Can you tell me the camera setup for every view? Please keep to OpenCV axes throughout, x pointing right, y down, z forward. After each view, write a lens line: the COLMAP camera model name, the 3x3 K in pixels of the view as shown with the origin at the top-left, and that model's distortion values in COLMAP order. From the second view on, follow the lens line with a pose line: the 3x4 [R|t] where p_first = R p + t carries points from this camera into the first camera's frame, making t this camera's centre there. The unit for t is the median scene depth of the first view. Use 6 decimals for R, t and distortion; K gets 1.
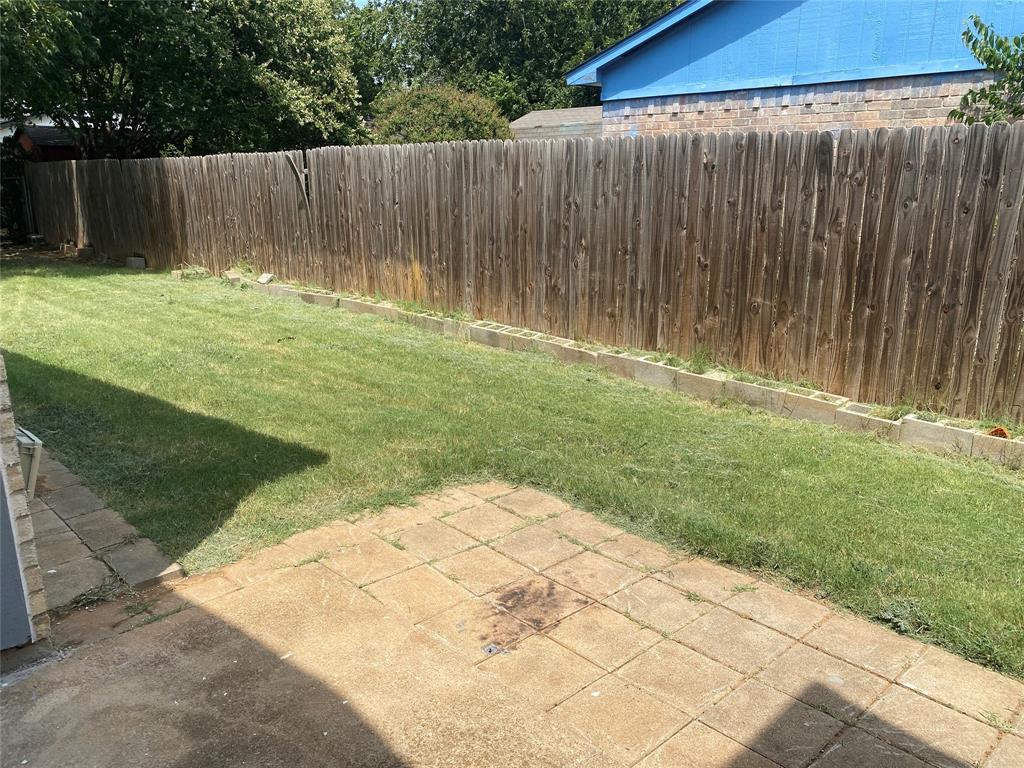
lens RADIAL K [[784.7, 0, 516.3], [0, 784.7, 394.1], [0, 0, 1]] dist [0.041054, -0.055240]
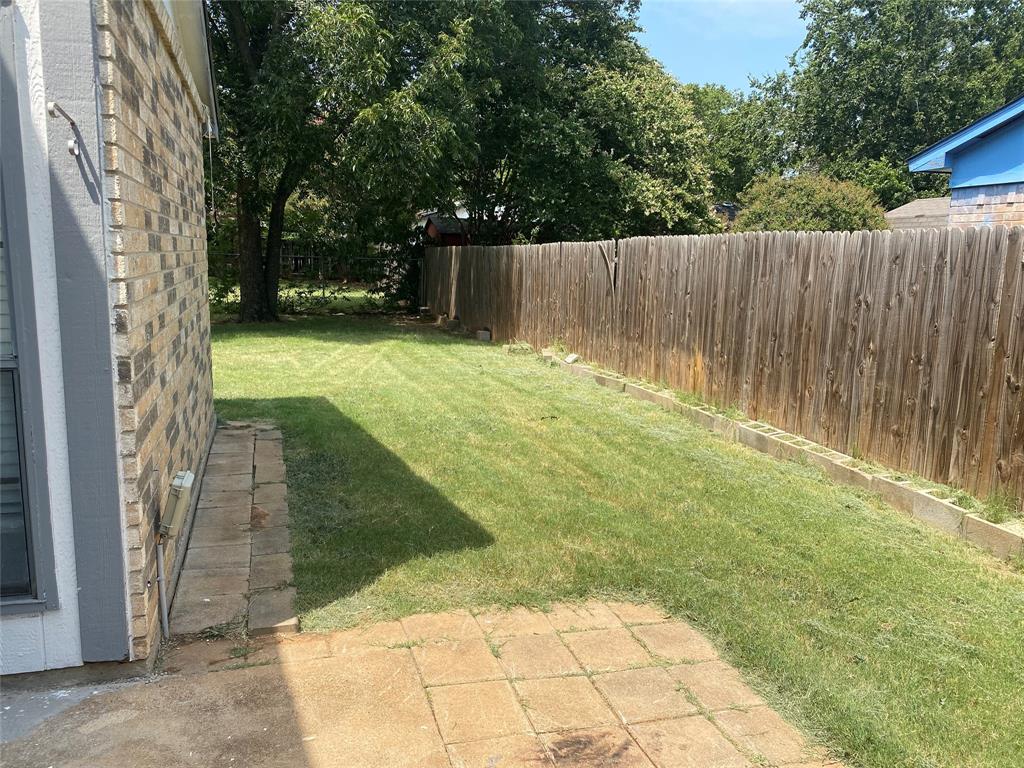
lens RADIAL K [[784.7, 0, 508.0], [0, 784.7, 385.7], [0, 0, 1]] dist [0.041054, -0.055240]
pose [[0.889806, 0.095631, -0.446206, 0.135733], [-0.145821, 0.986116, -0.079445, -0.026040], [0.432413, 0.135757, 0.891397, 0.065726]]
